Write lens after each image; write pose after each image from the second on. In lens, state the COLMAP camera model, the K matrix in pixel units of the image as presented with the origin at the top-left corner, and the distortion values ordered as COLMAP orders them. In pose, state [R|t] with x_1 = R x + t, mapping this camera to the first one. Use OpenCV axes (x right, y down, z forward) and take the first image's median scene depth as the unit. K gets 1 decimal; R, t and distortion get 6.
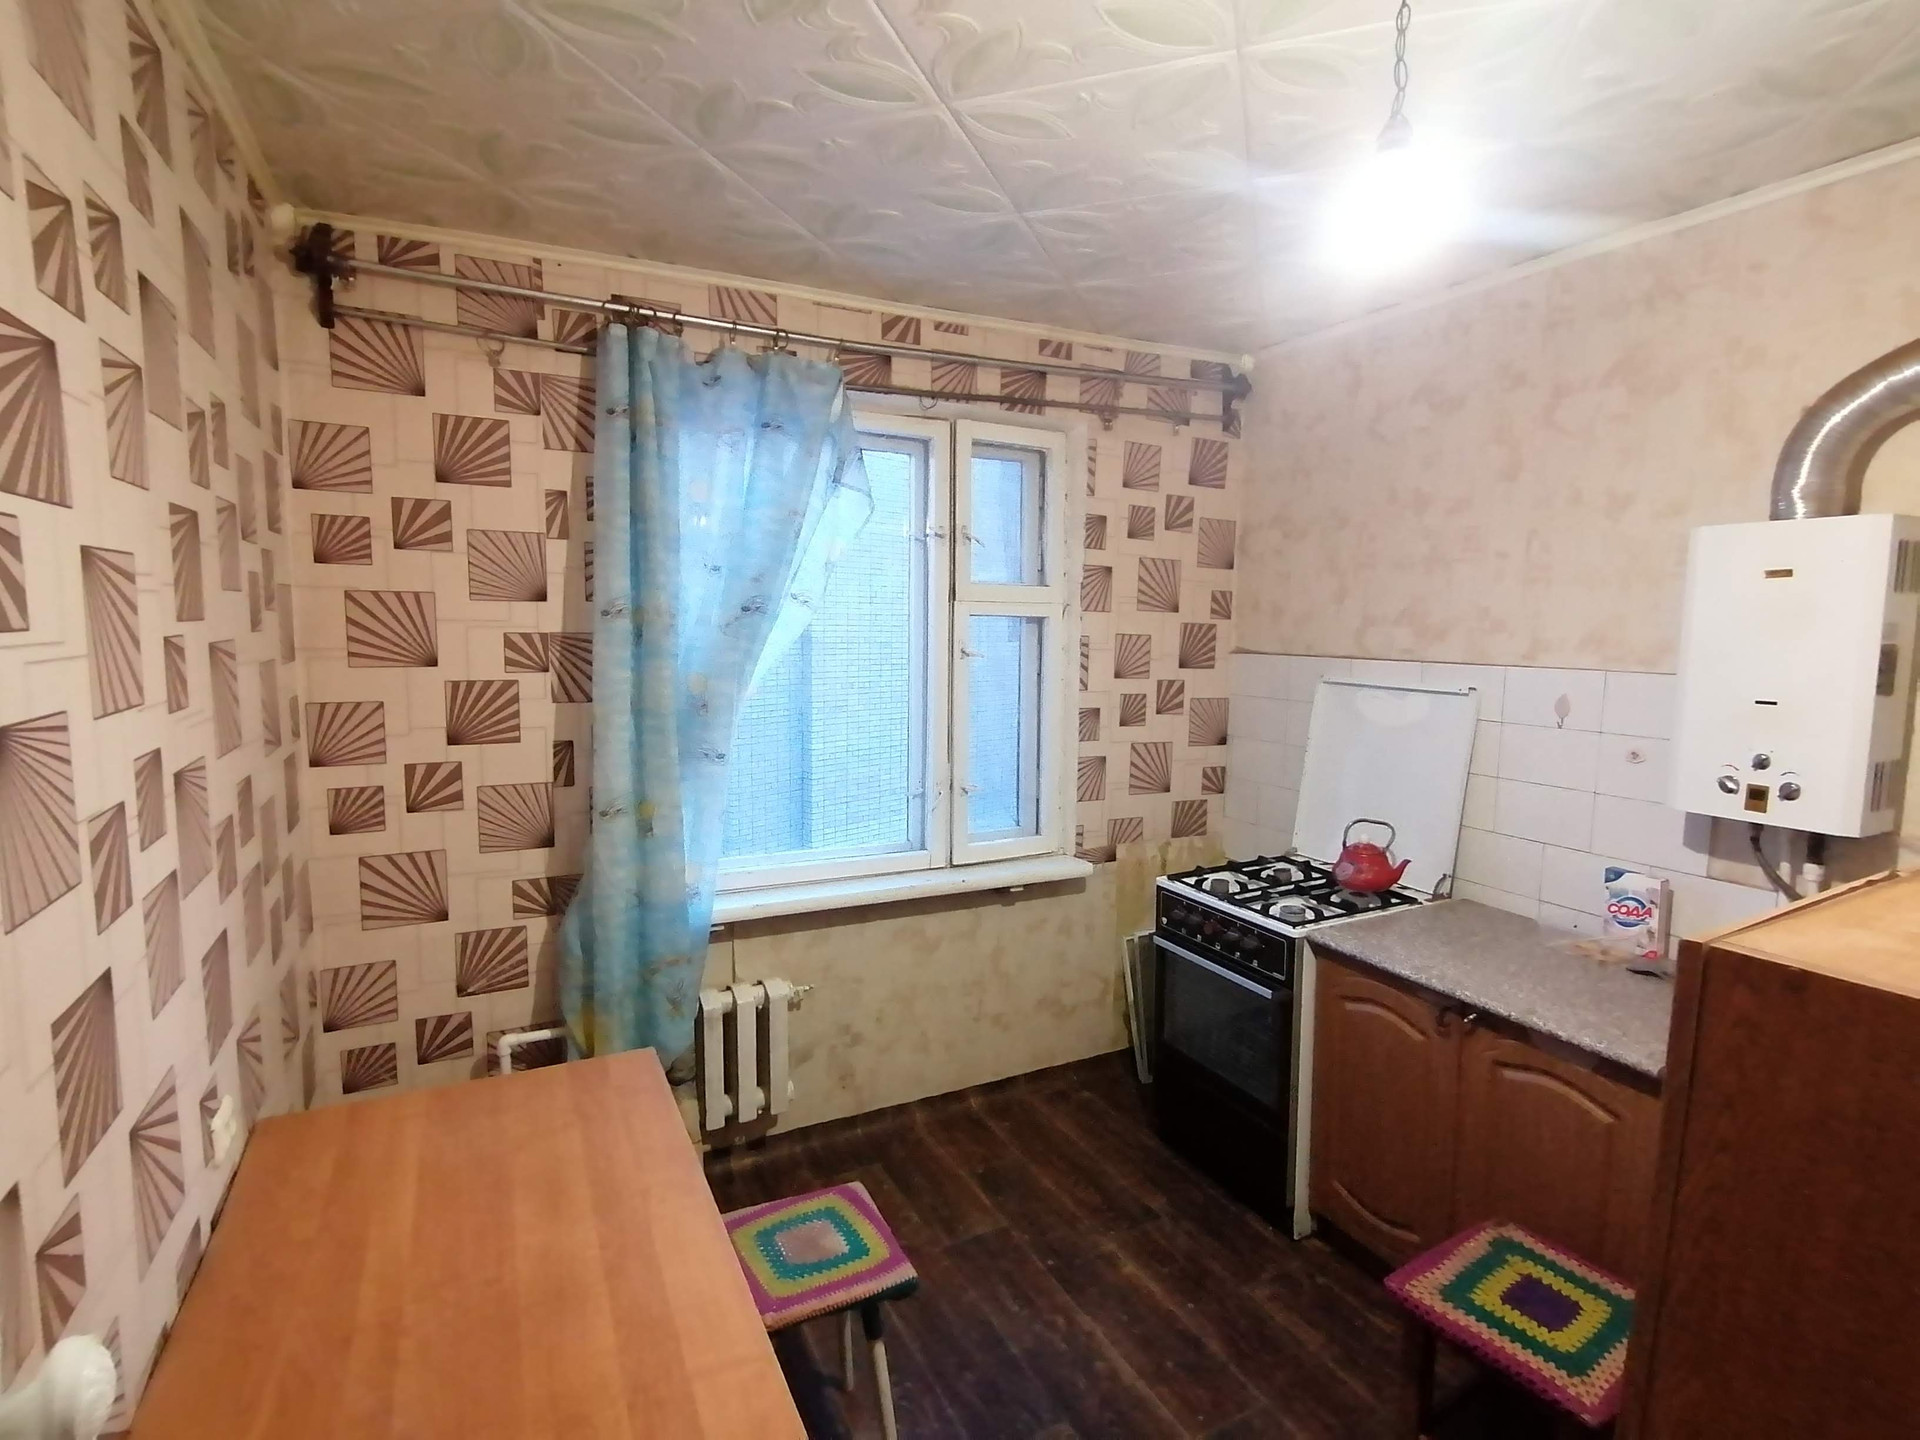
lens RADIAL K [[948.9, 0, 960.0], [0, 948.9, 720.0], [0, 0, 1]] dist [0.033565, -0.030562]
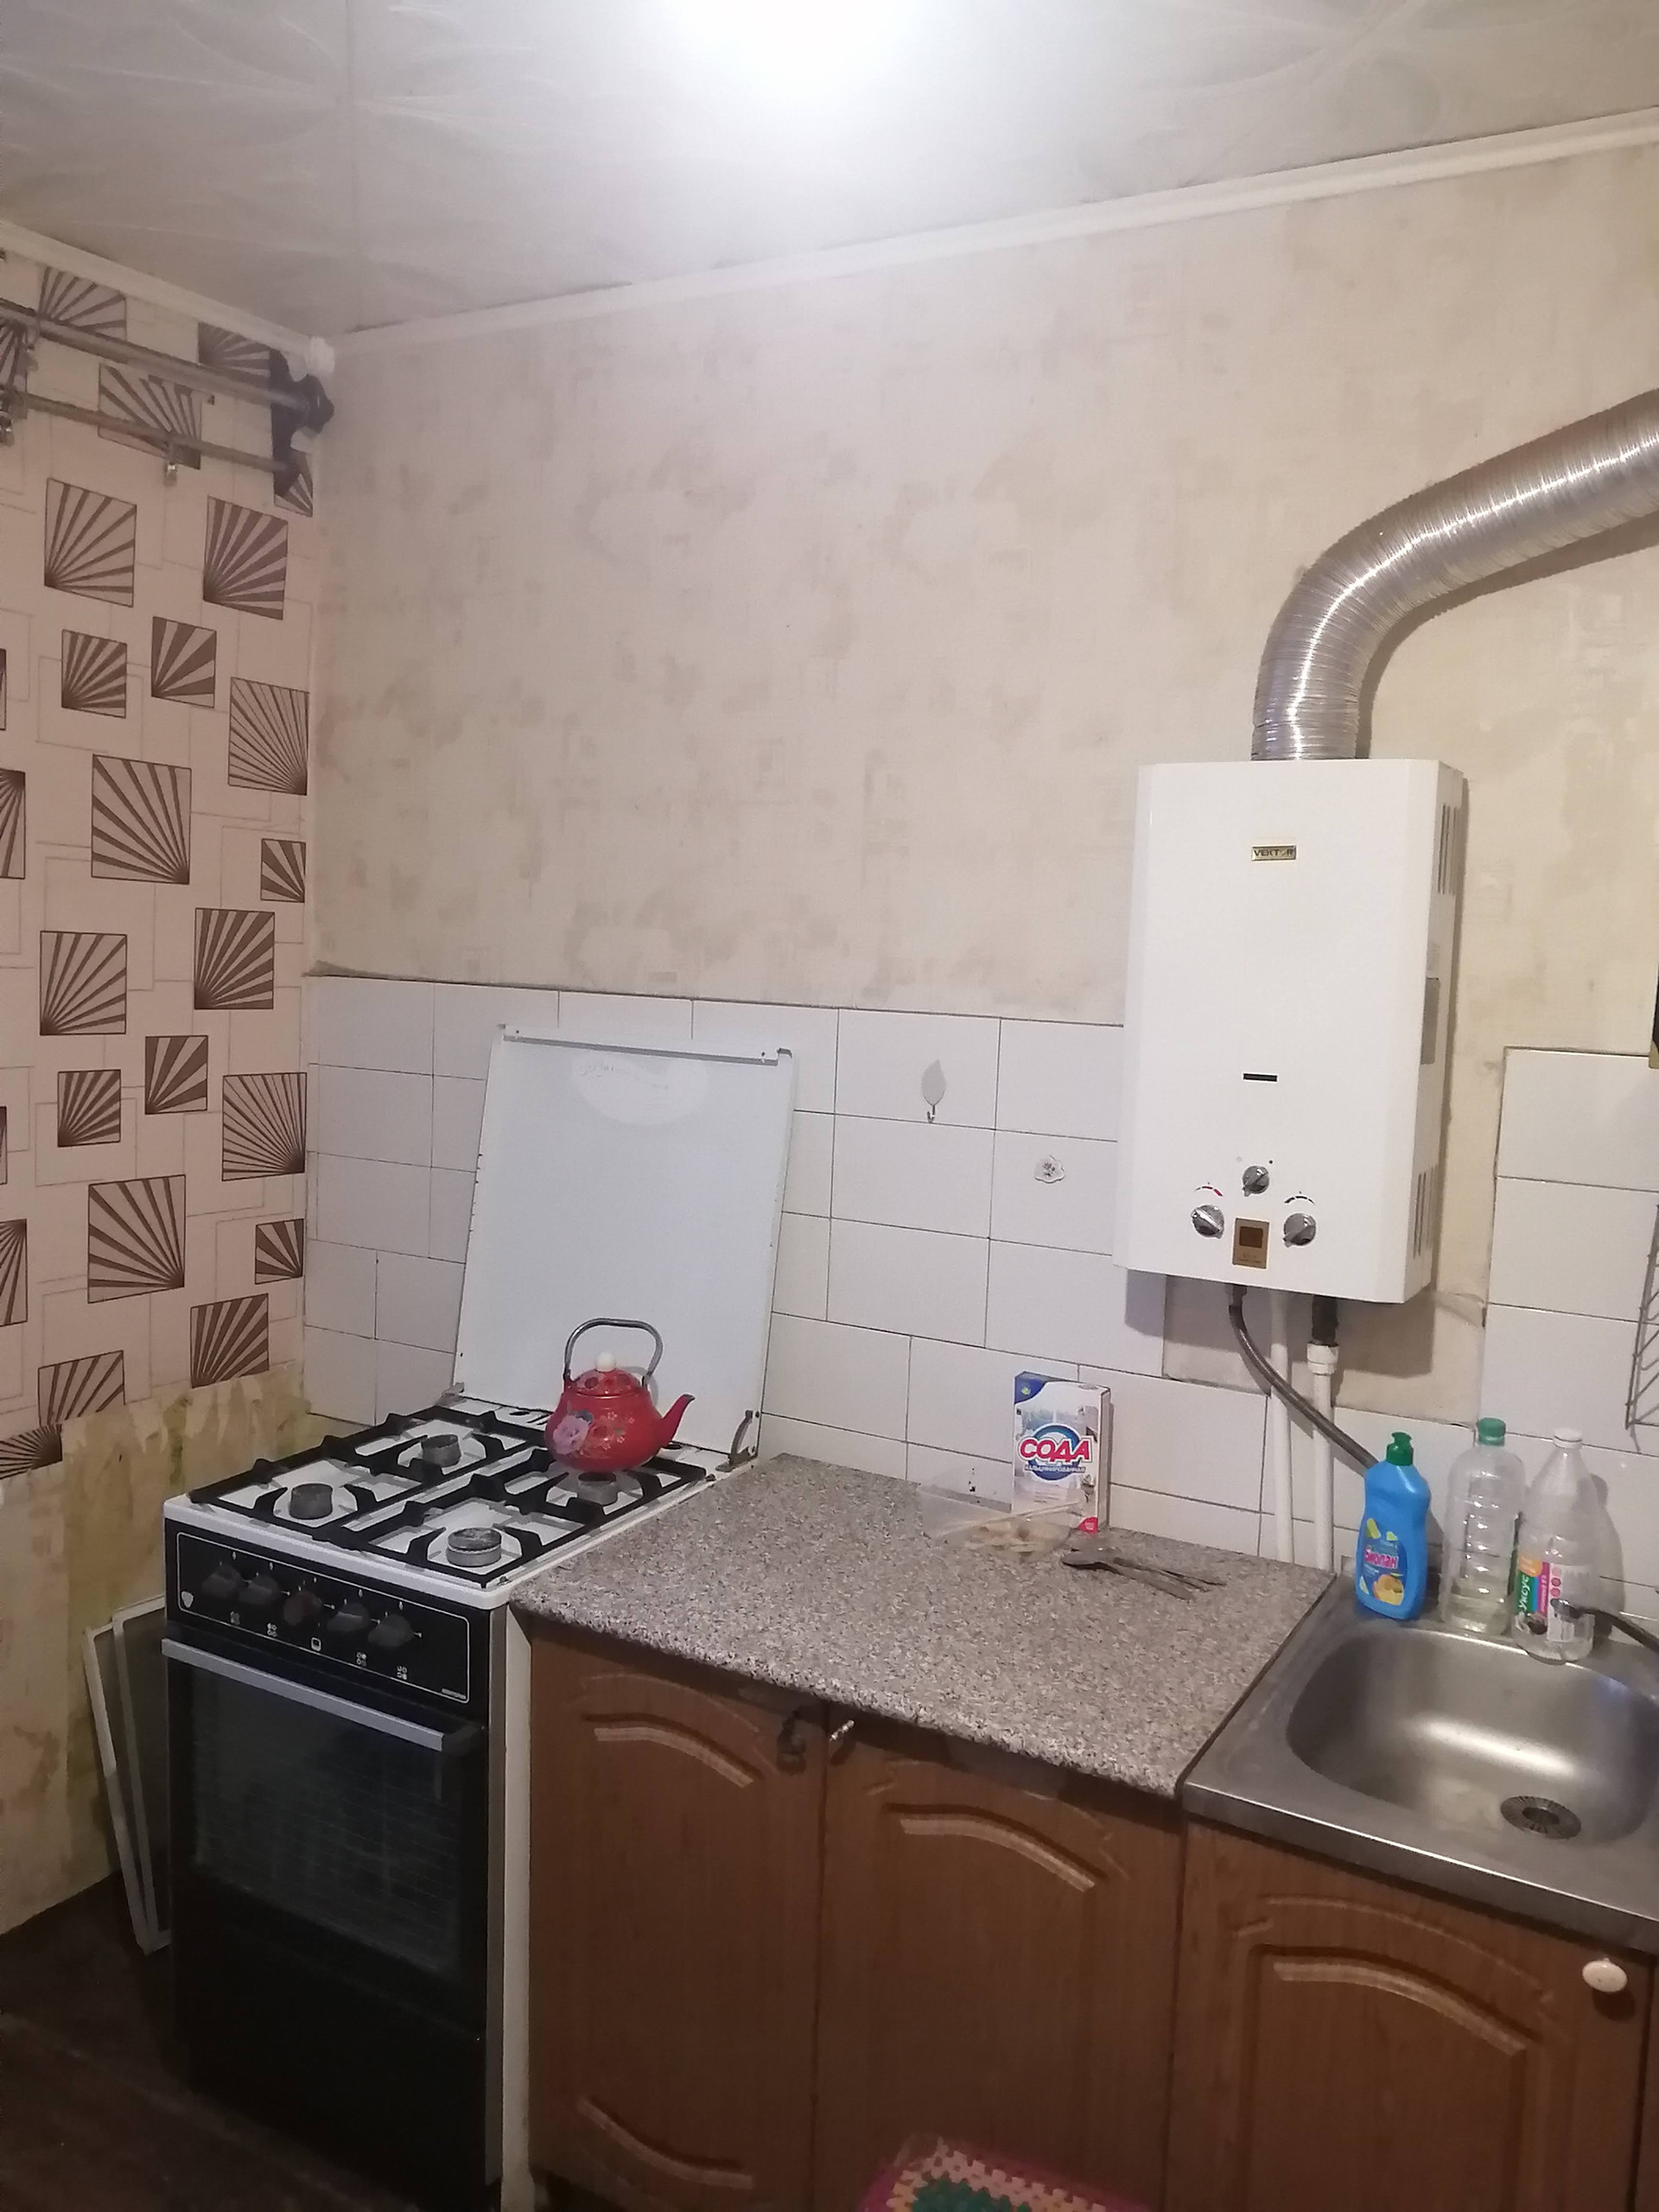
lens RADIAL K [[1732.1, 0, 820.2], [0, 1732.1, 1094.8], [0, 0, 1]] dist [-0.009956, -0.010495]
pose [[0.834966, -0.035528, 0.549154, 0.034056], [0.030689, 0.999367, 0.017994, -0.024551], [-0.549445, 0.001829, 0.835528, 0.195665]]
